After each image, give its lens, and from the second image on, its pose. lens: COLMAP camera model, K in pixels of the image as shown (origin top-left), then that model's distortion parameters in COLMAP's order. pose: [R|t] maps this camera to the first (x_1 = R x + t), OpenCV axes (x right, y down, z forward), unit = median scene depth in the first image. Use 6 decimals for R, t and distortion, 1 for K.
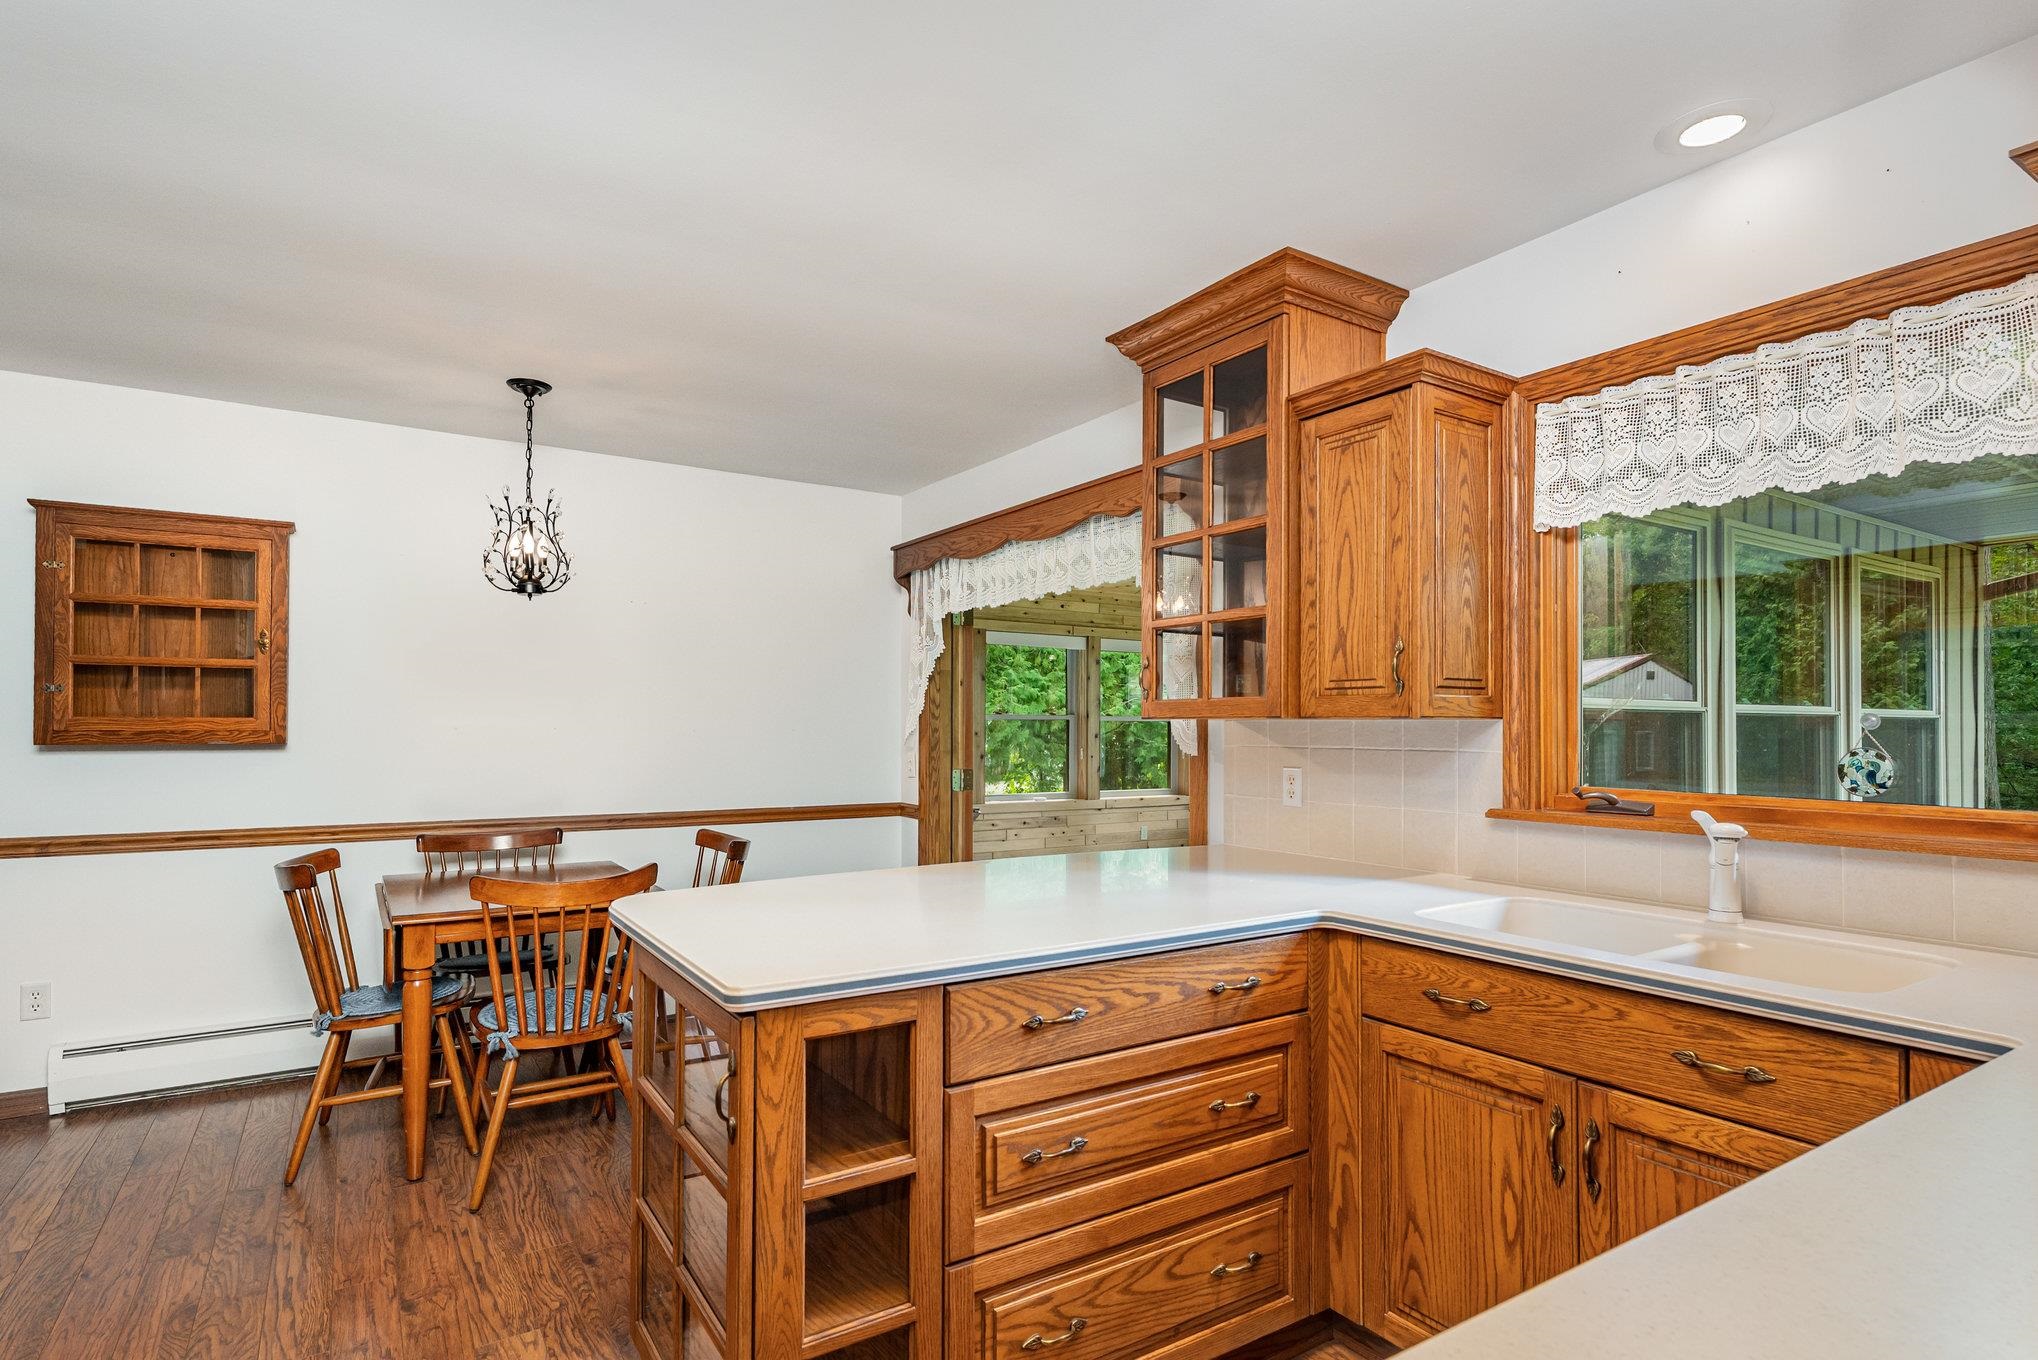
lens RADIAL K [[1012.4, 0, 1006.6], [0, 1012.4, 727.2], [0, 0, 1]] dist [-0.002389, 0.000027]
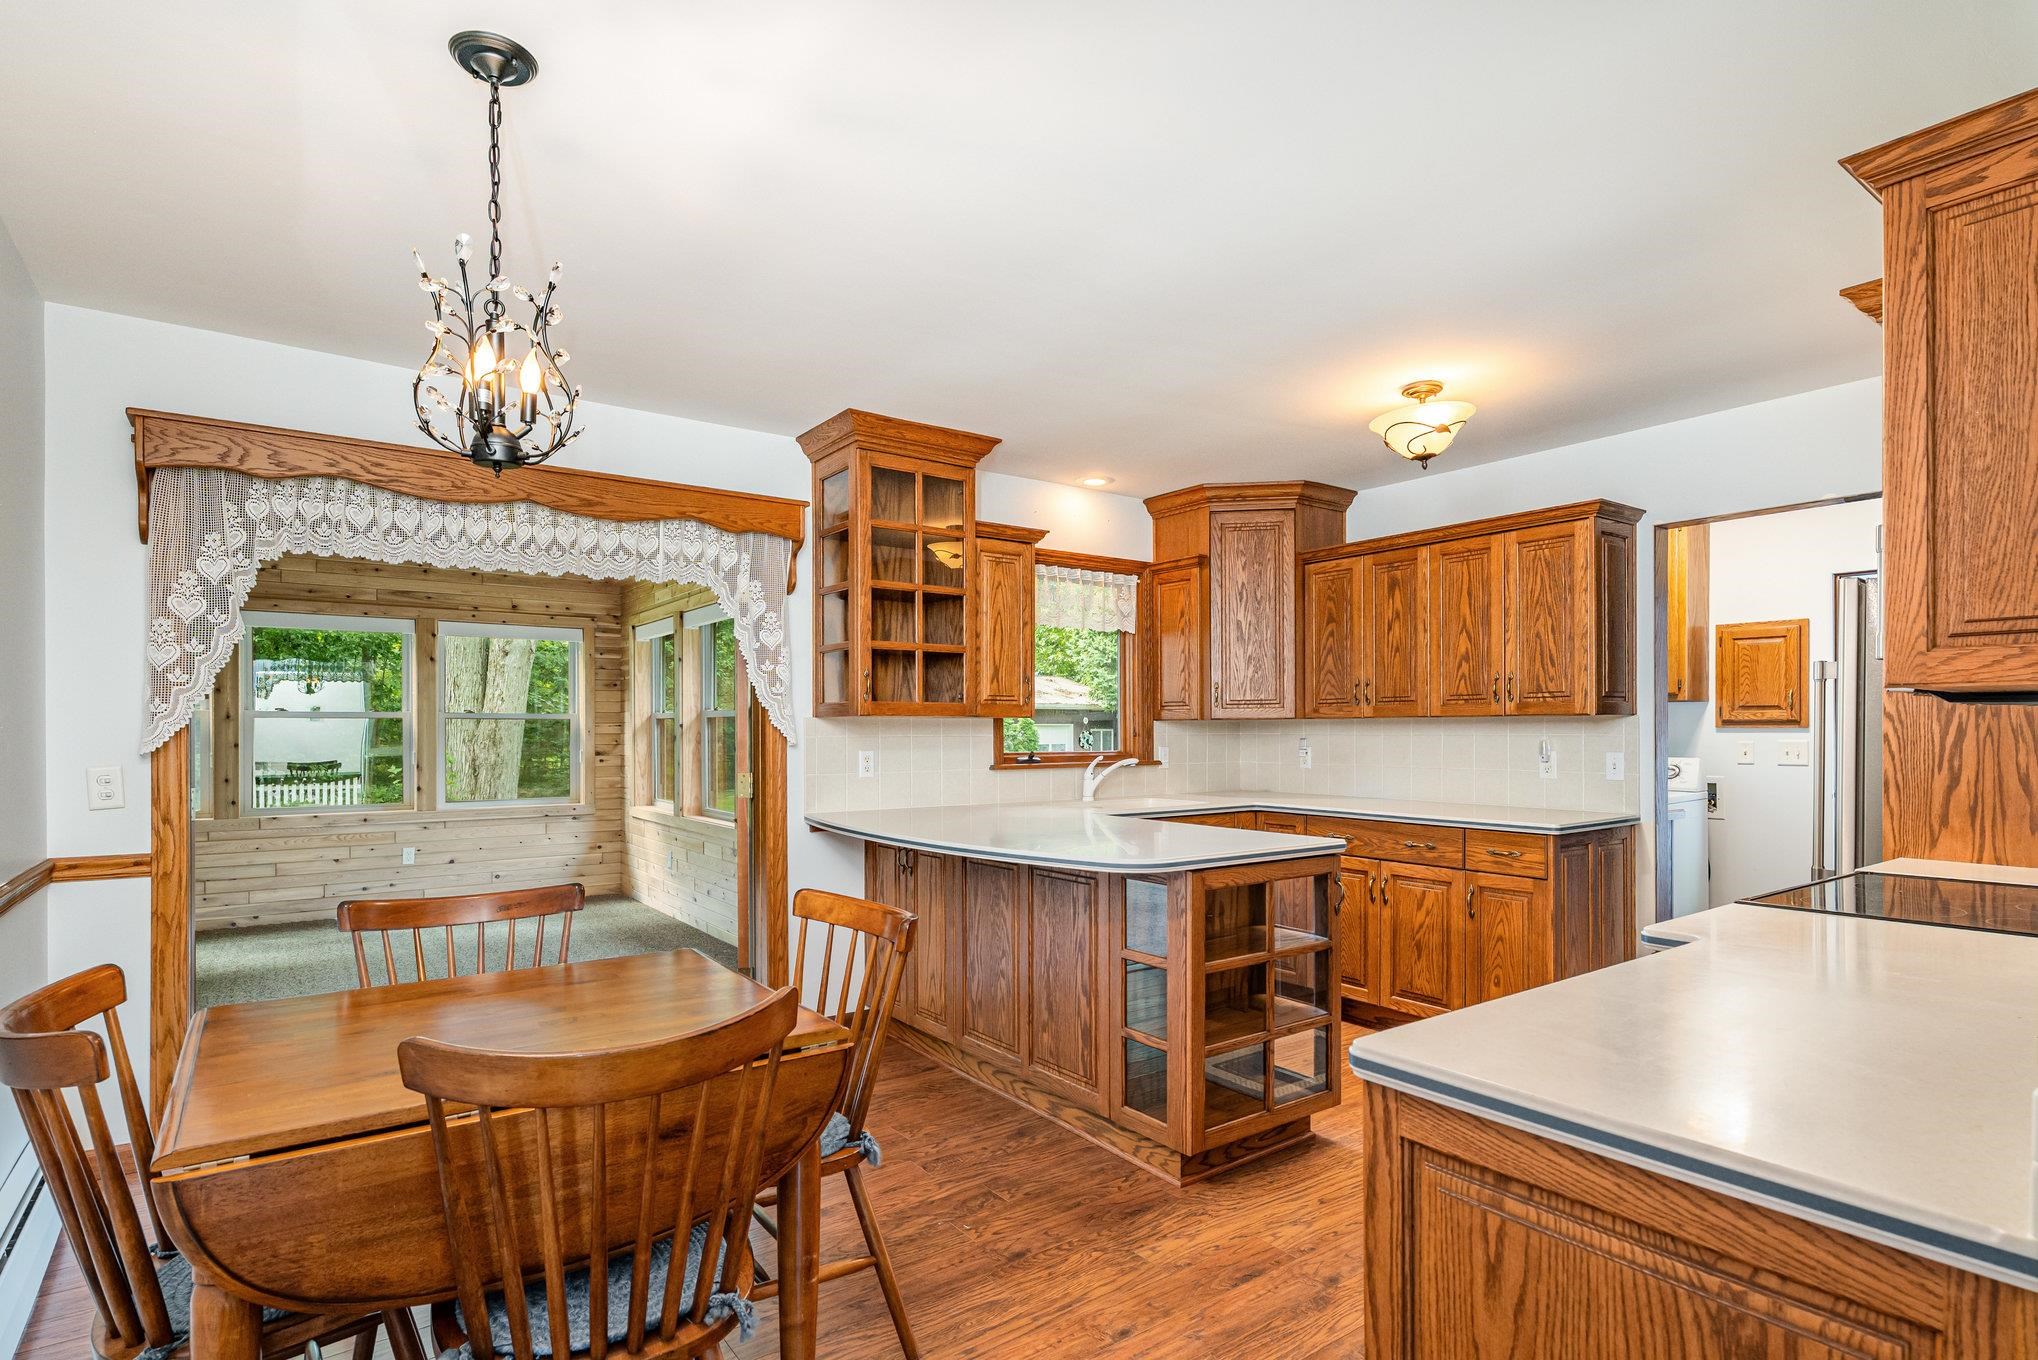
lens RADIAL K [[1012.4, 0, 1006.6], [0, 1012.4, 727.2], [0, 0, 1]] dist [-0.002389, 0.000027]
pose [[-0.053698, -0.002520, 0.998554, -1.420592], [-0.000802, 0.999997, 0.002480, 0.004536], [-0.998557, -0.000667, -0.053700, 1.080417]]
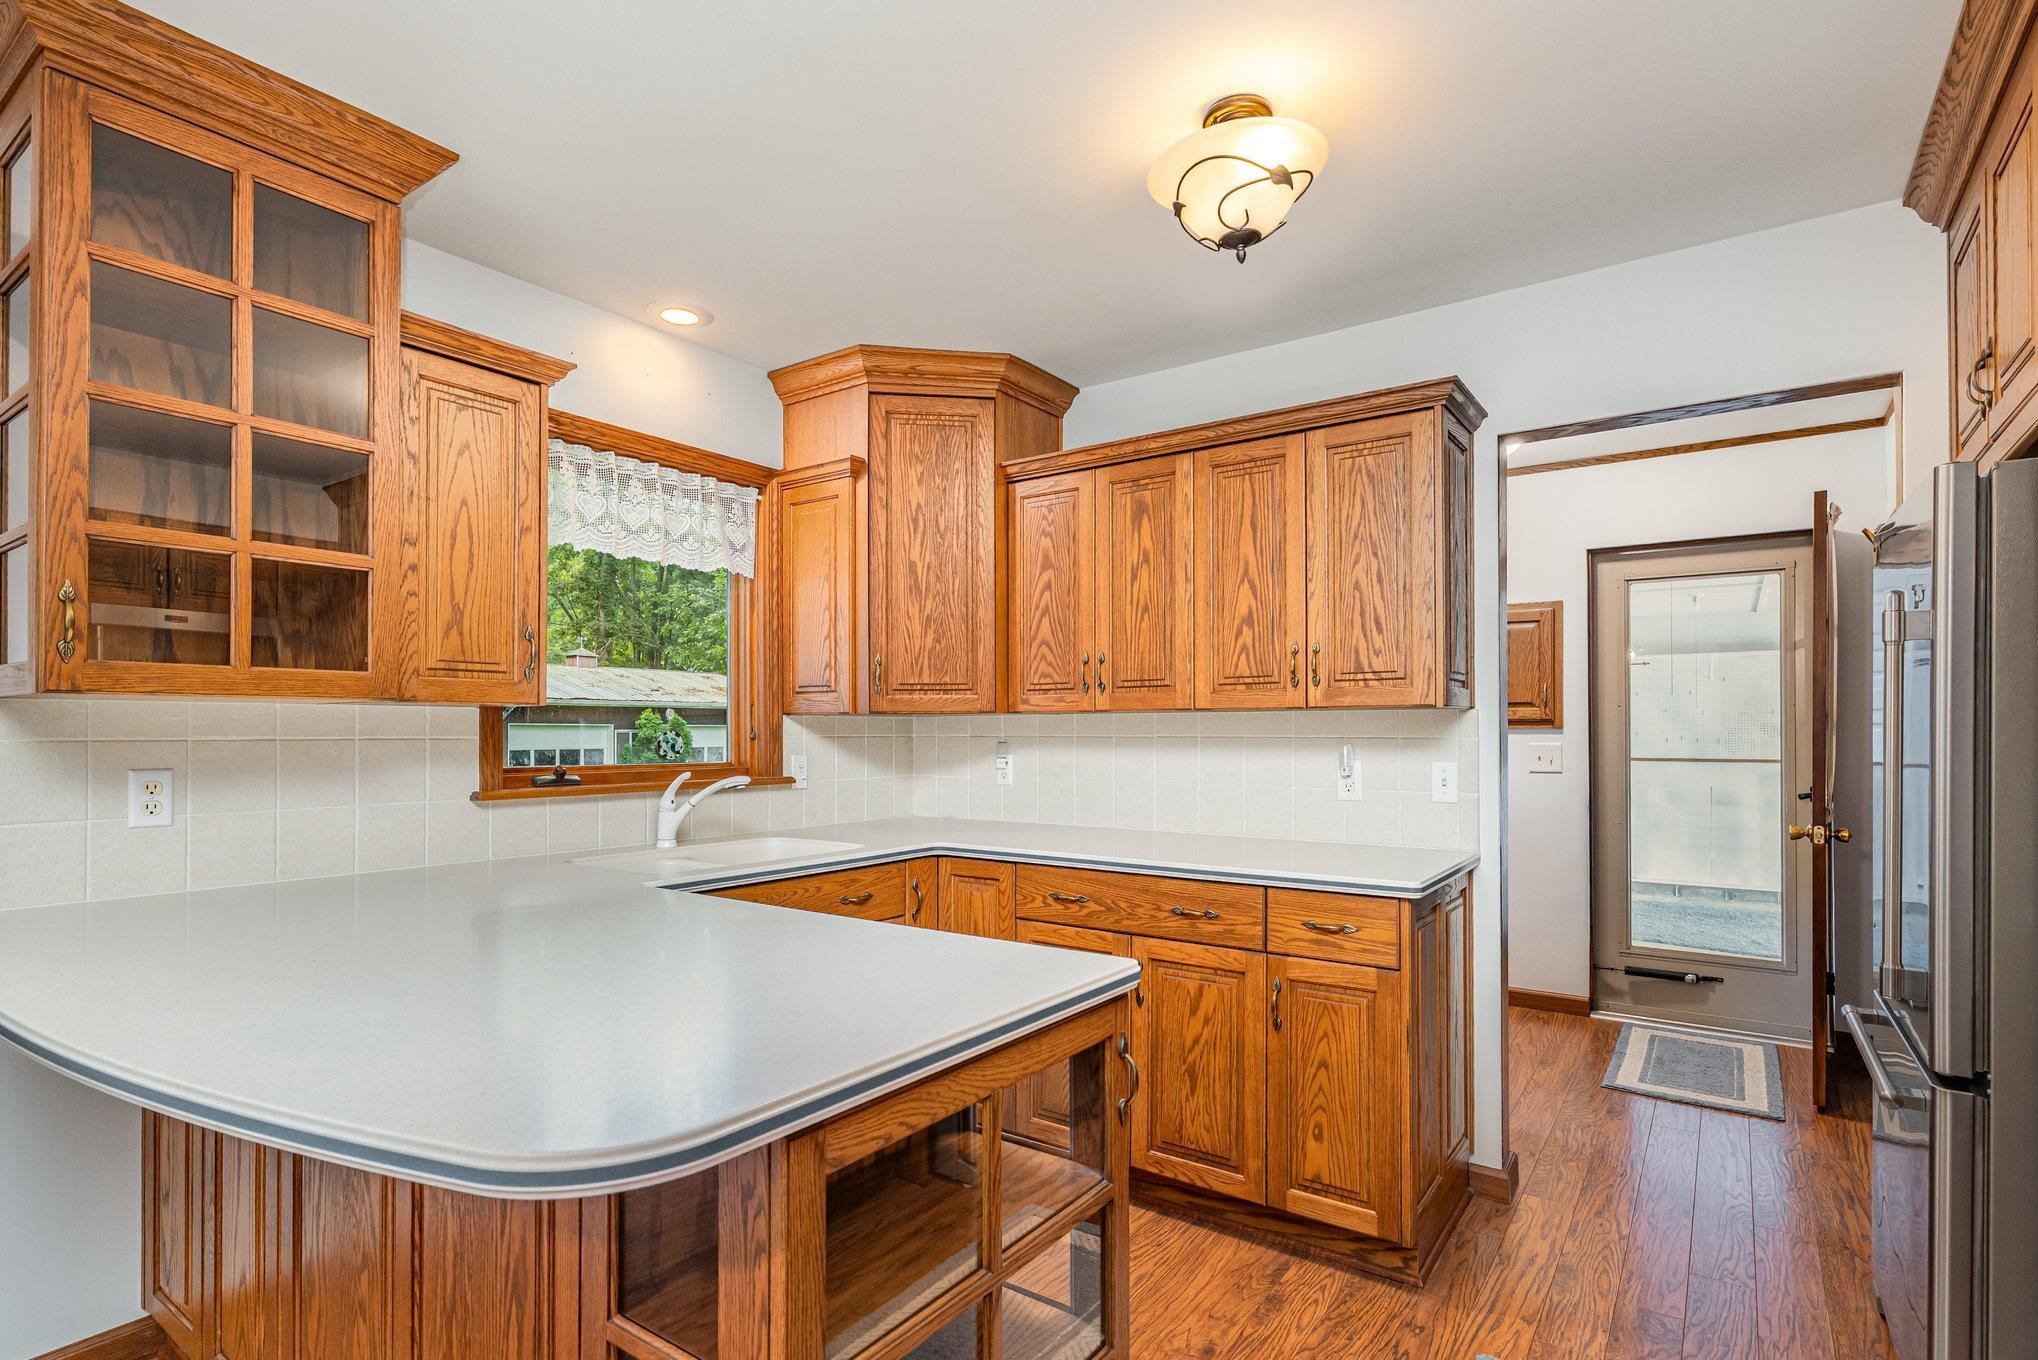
lens RADIAL K [[1012.4, 0, 1006.6], [0, 1012.4, 727.2], [0, 0, 1]] dist [-0.002389, 0.000027]
pose [[-0.367321, -0.001274, 0.930093, -0.697343], [-0.003631, 0.999993, -0.000064, 0.011410], [-0.930087, -0.003400, -0.367323, 0.878057]]
